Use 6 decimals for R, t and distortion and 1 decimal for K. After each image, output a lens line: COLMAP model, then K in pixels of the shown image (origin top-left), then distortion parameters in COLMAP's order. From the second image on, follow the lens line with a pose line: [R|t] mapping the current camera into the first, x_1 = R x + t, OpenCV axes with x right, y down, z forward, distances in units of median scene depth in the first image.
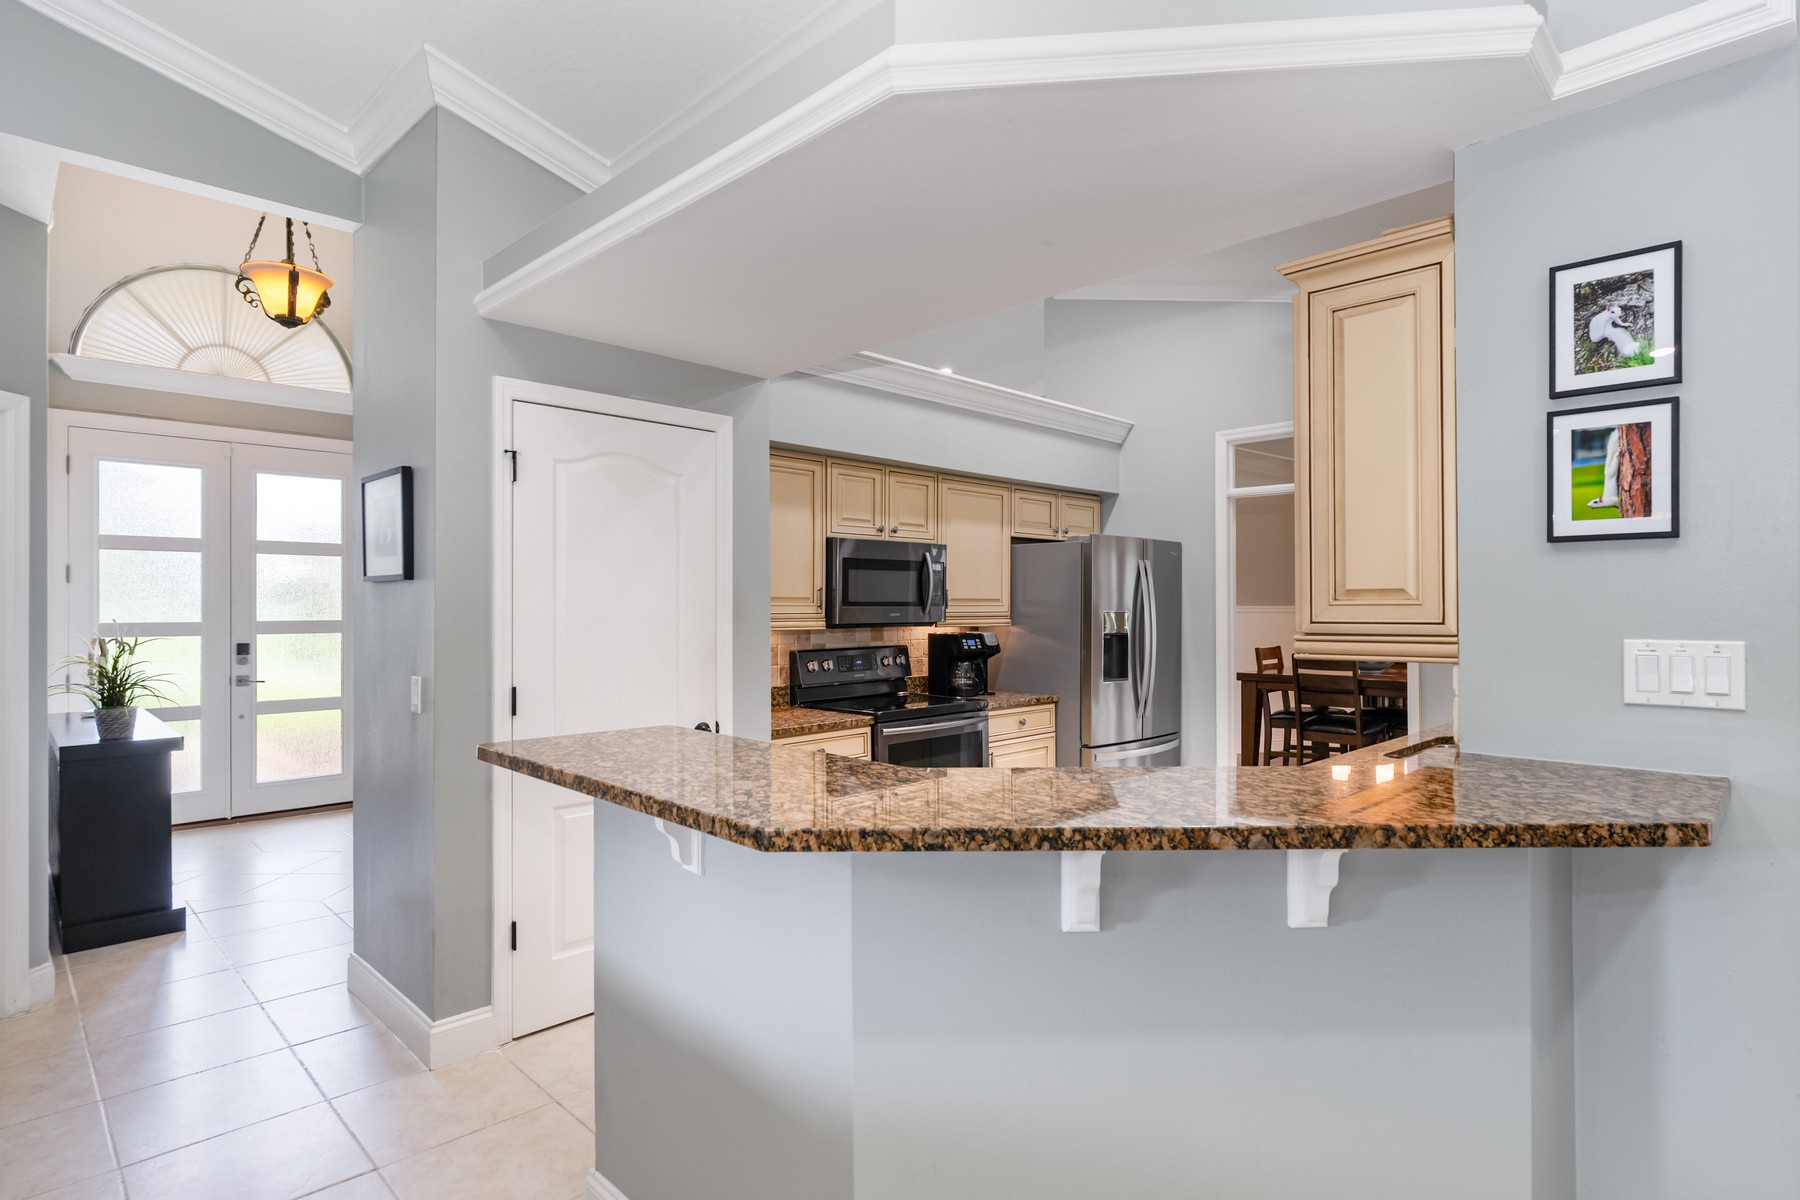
lens RADIAL K [[937.0, 0, 900.0], [0, 937.0, 600.0], [0, 0, 1]] dist [-0.001757, -0.000310]
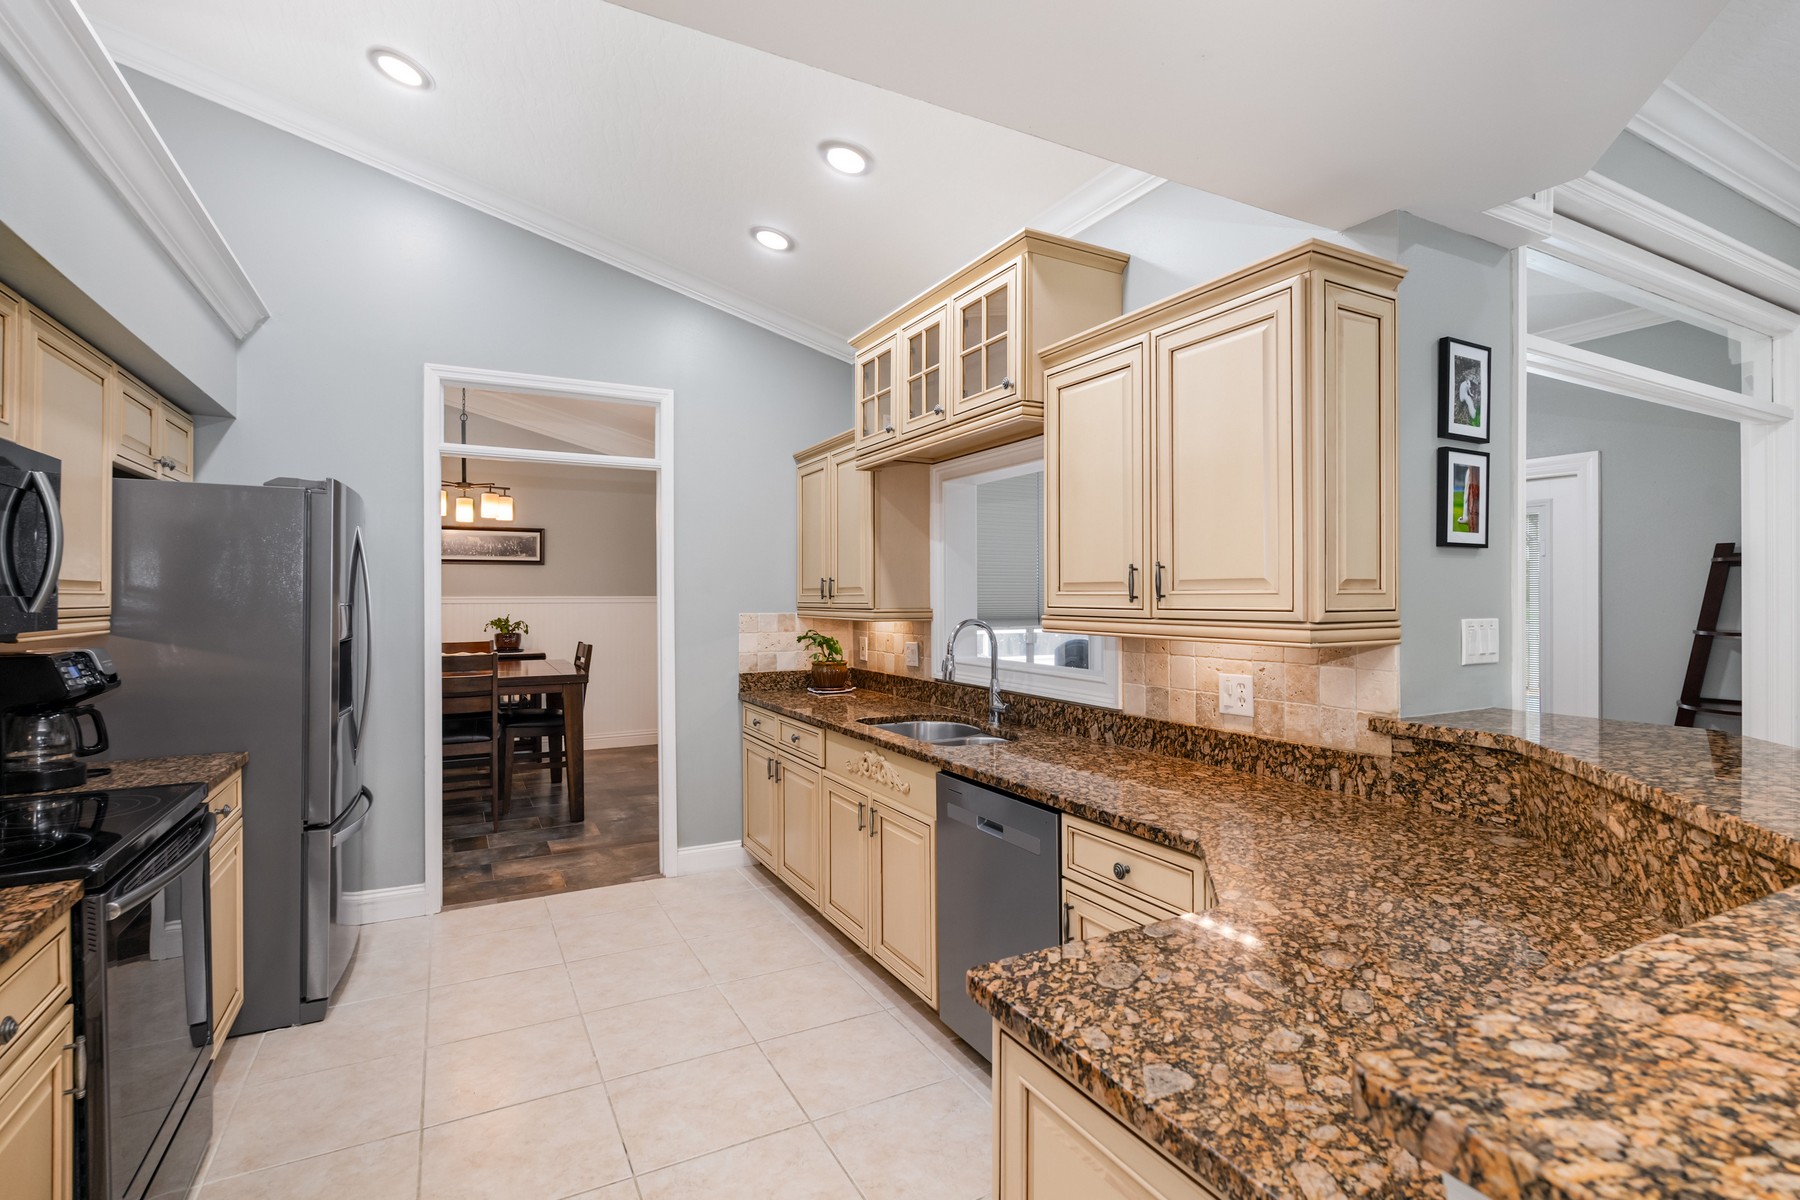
lens RADIAL K [[838.3, 0, 900.0], [0, 838.3, 600.0], [0, 0, 1]] dist [0.040603, 0.000069]
pose [[0.278287, -0.000170, 0.960498, -0.679968], [-0.006179, 0.999979, 0.001967, 0.016492], [-0.960478, -0.006483, 0.278280, 1.427037]]
